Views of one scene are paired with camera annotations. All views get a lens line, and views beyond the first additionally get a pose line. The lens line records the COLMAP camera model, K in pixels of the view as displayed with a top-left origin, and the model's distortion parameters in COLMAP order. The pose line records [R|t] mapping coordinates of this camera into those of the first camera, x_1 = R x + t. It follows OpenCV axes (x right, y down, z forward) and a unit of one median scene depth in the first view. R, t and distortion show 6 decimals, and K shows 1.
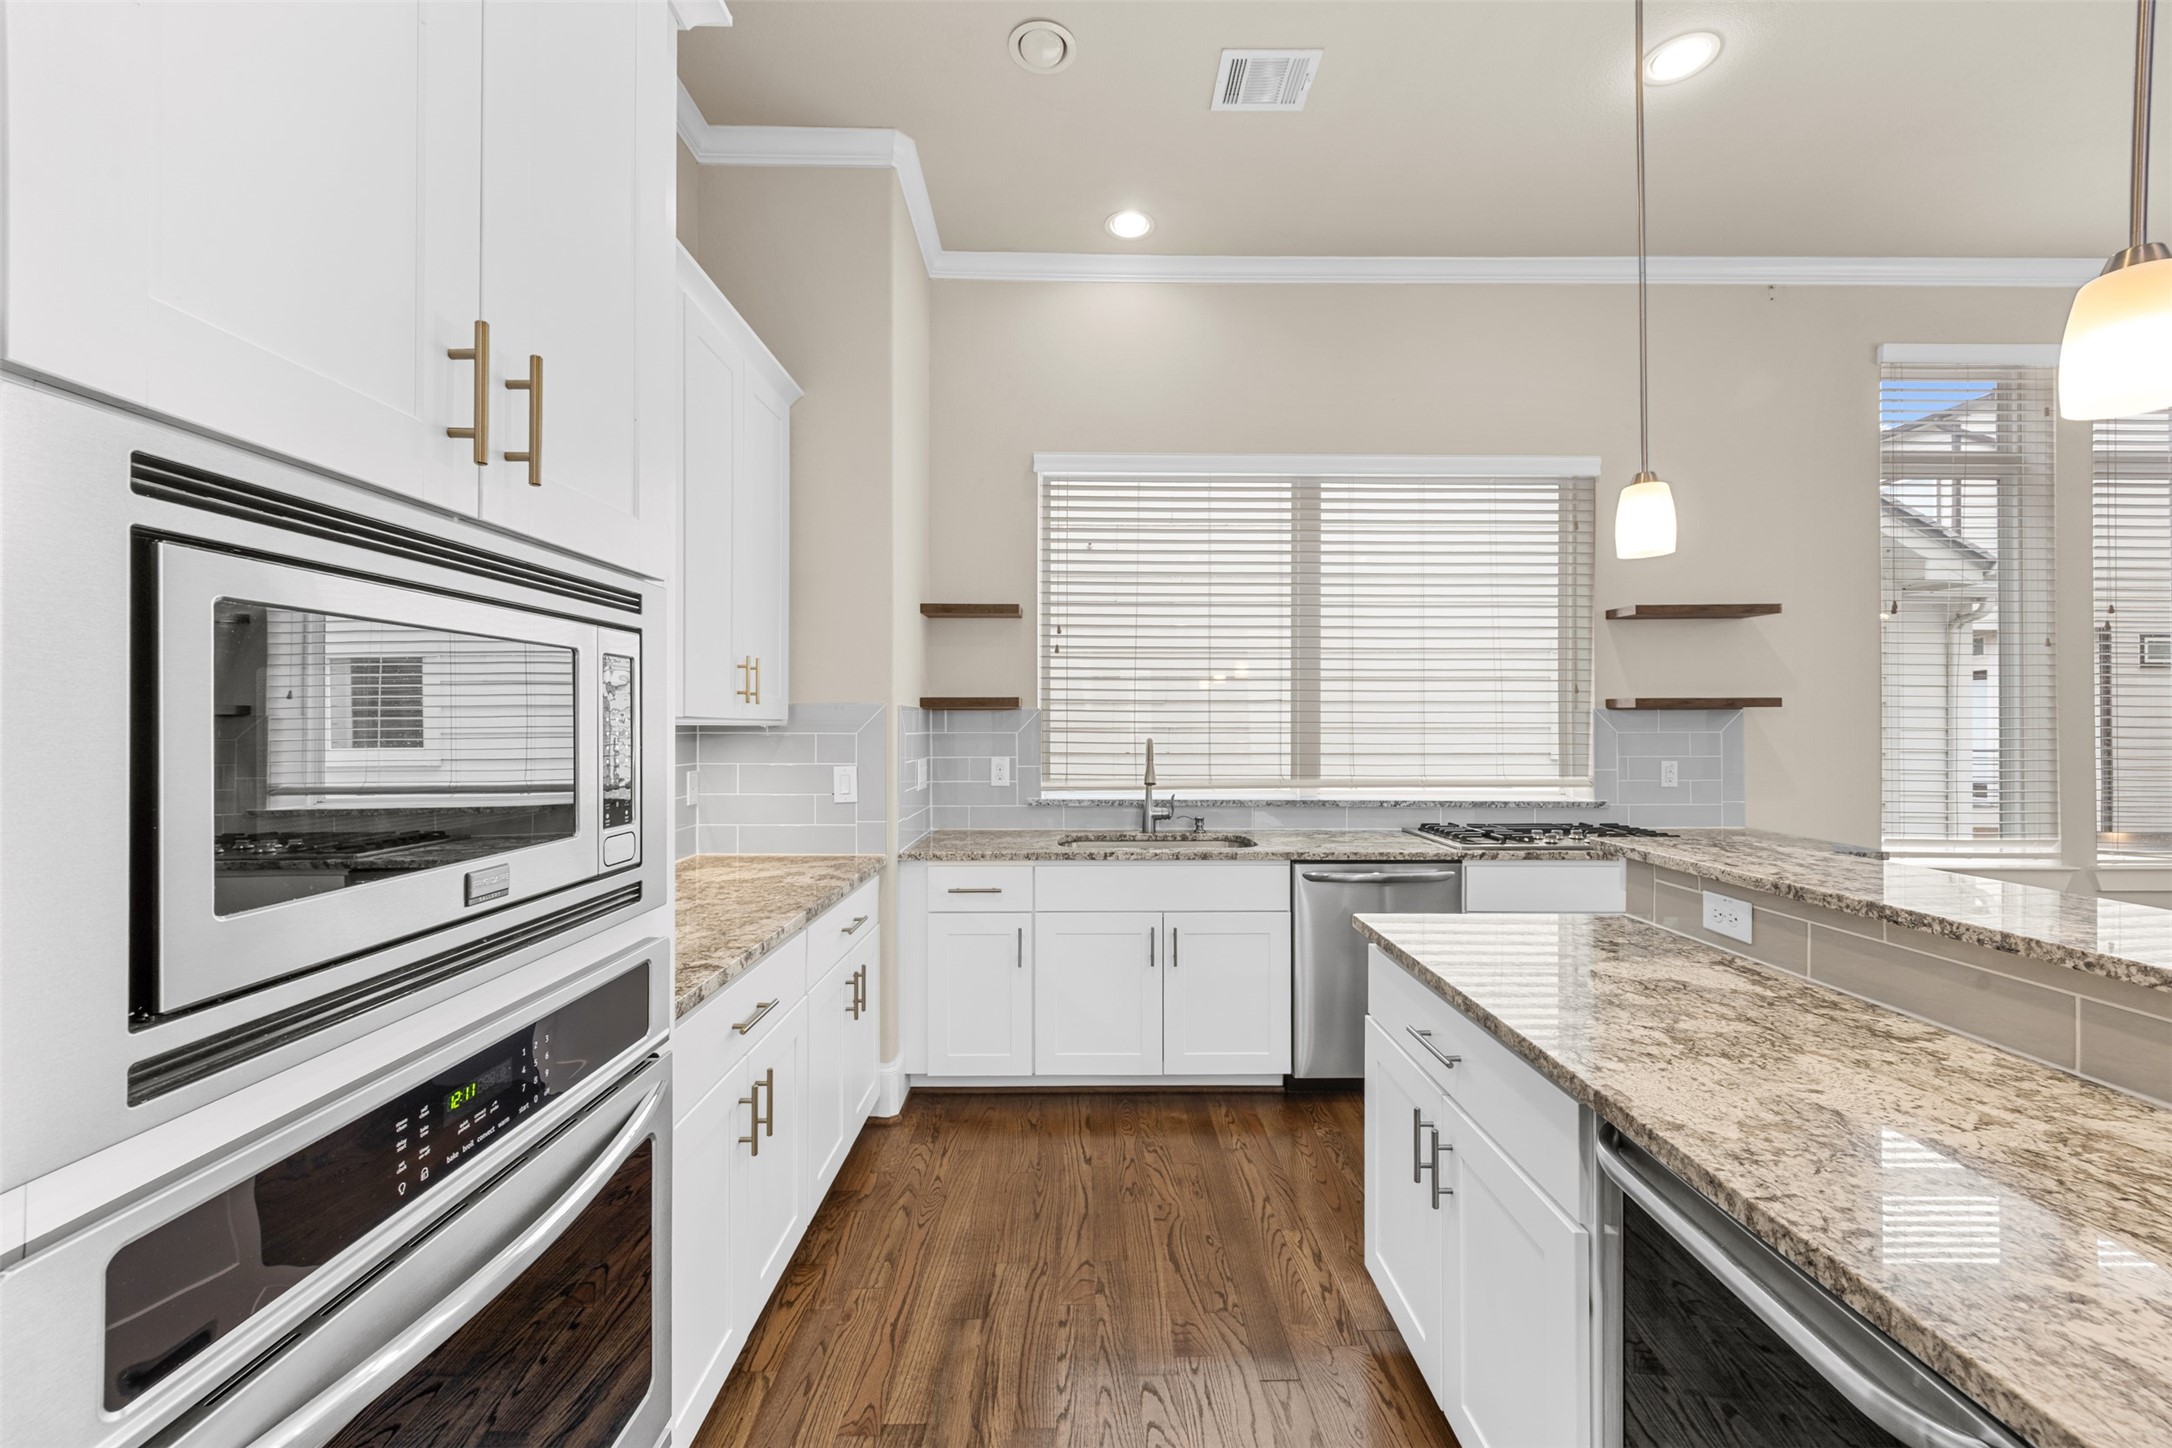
lens RADIAL K [[841.4, 0, 1086.0], [0, 841.4, 724.0], [0, 0, 1]] dist [-0.000753, 0.000159]
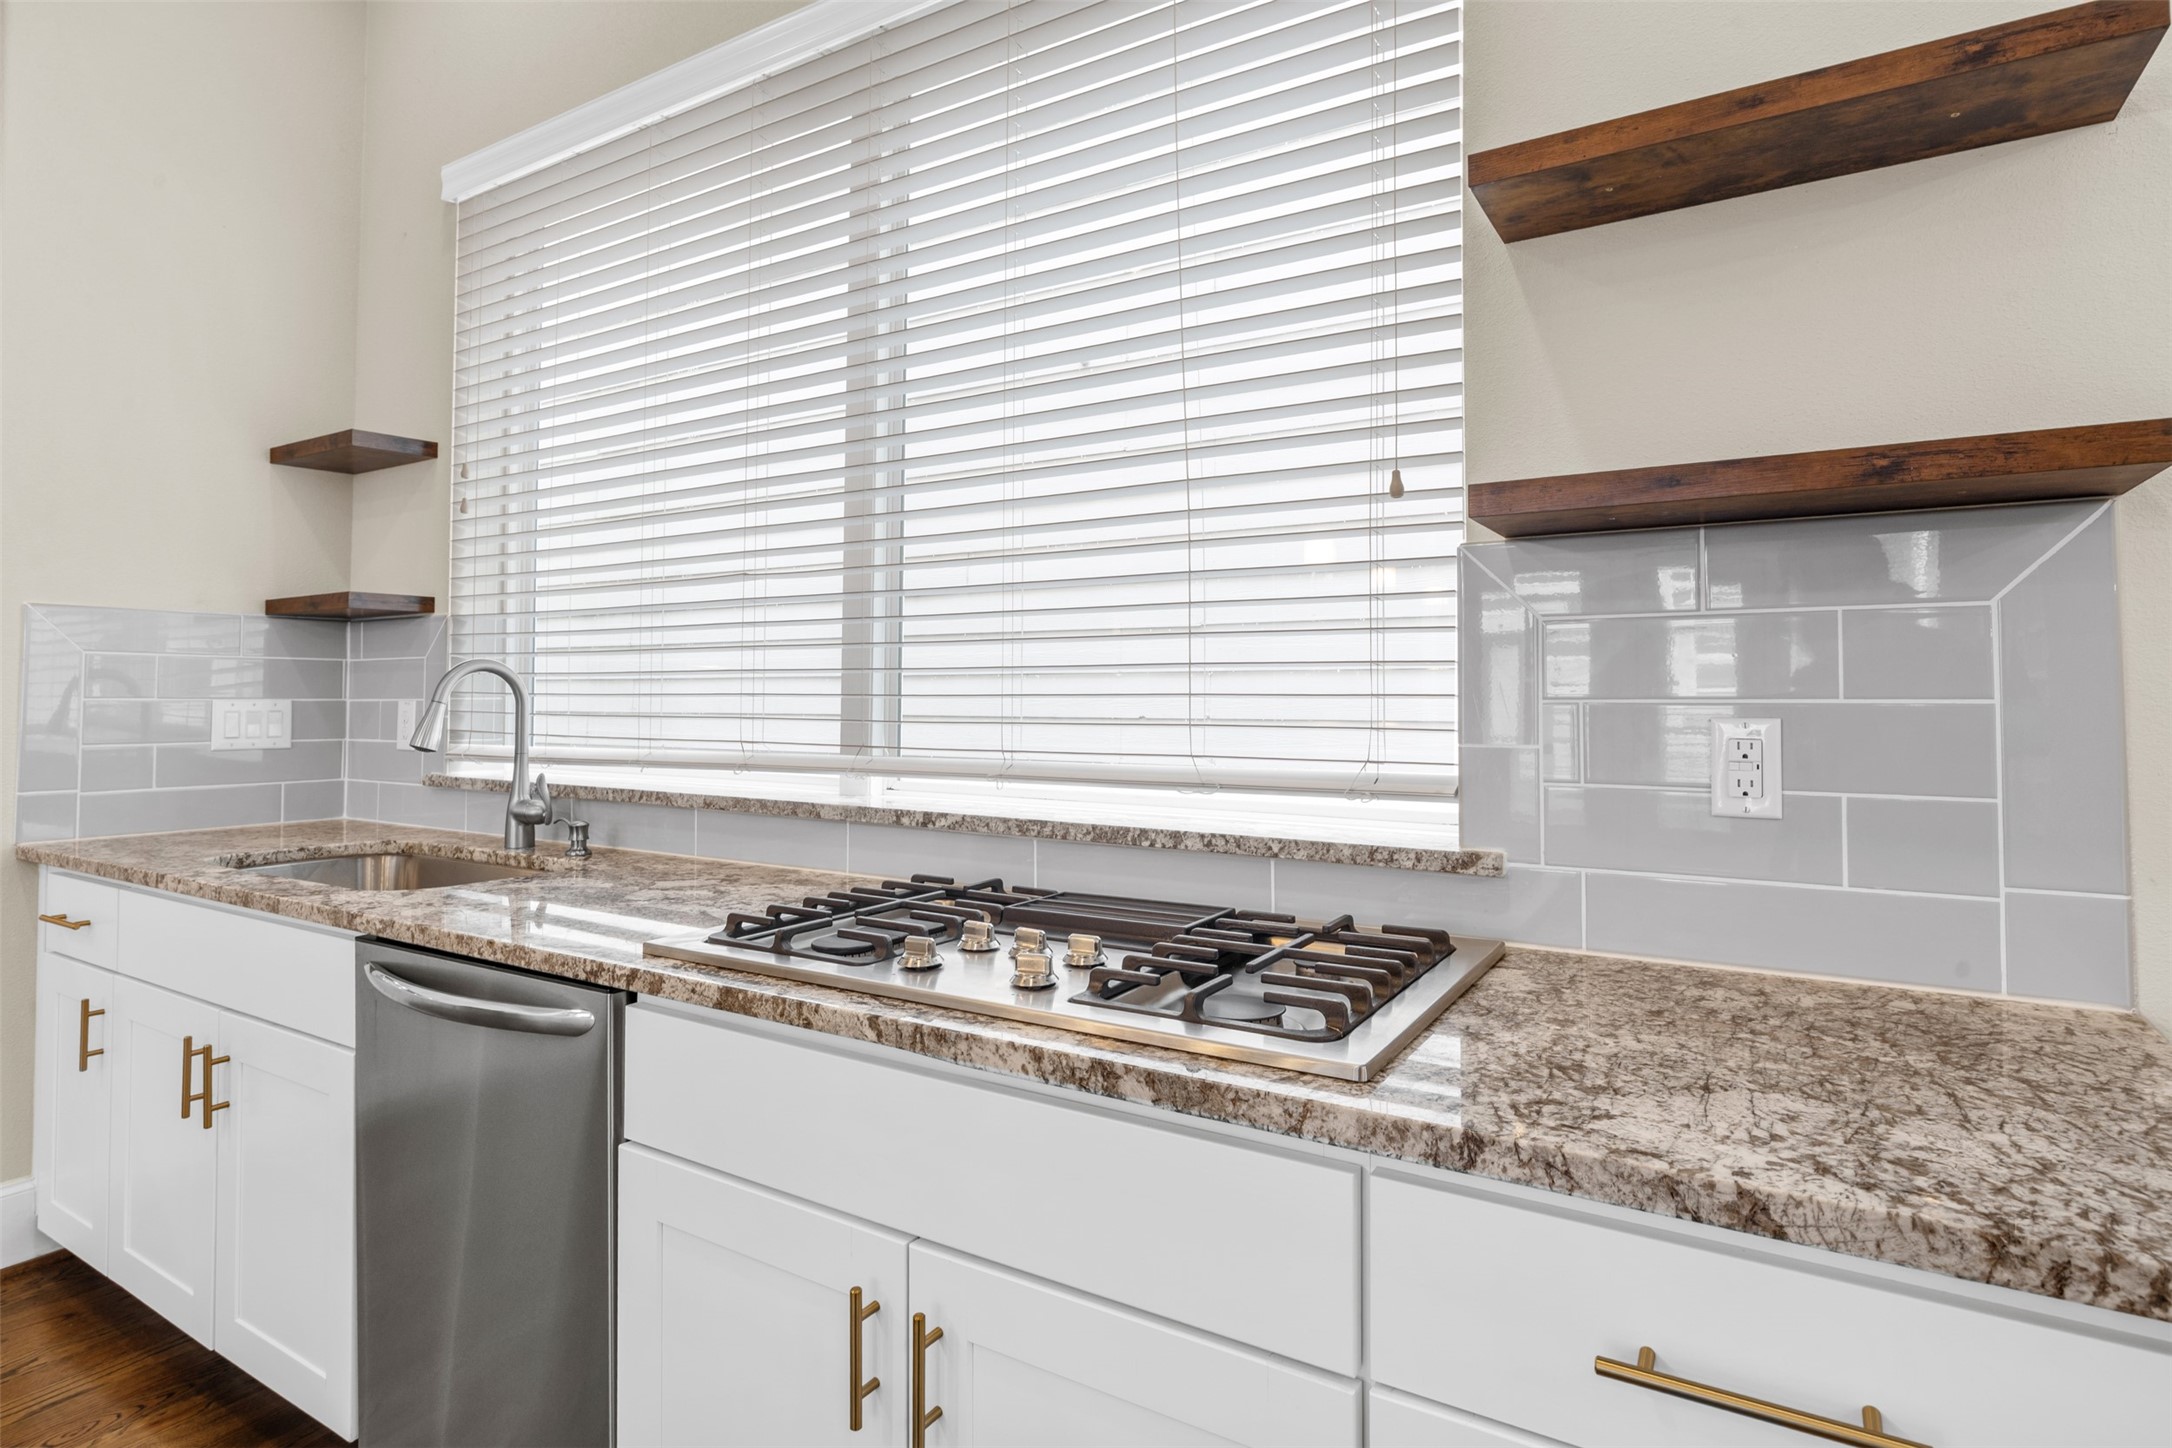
lens RADIAL K [[1140.2, 0, 1080.2], [0, 1140.2, 671.9], [0, 0, 1]] dist [-0.000698, -0.000049]
pose [[0.840190, -0.012127, -0.542157, 0.717735], [-0.002568, 0.999650, -0.026340, 0.039701], [0.542287, 0.023523, 0.839864, 0.588364]]
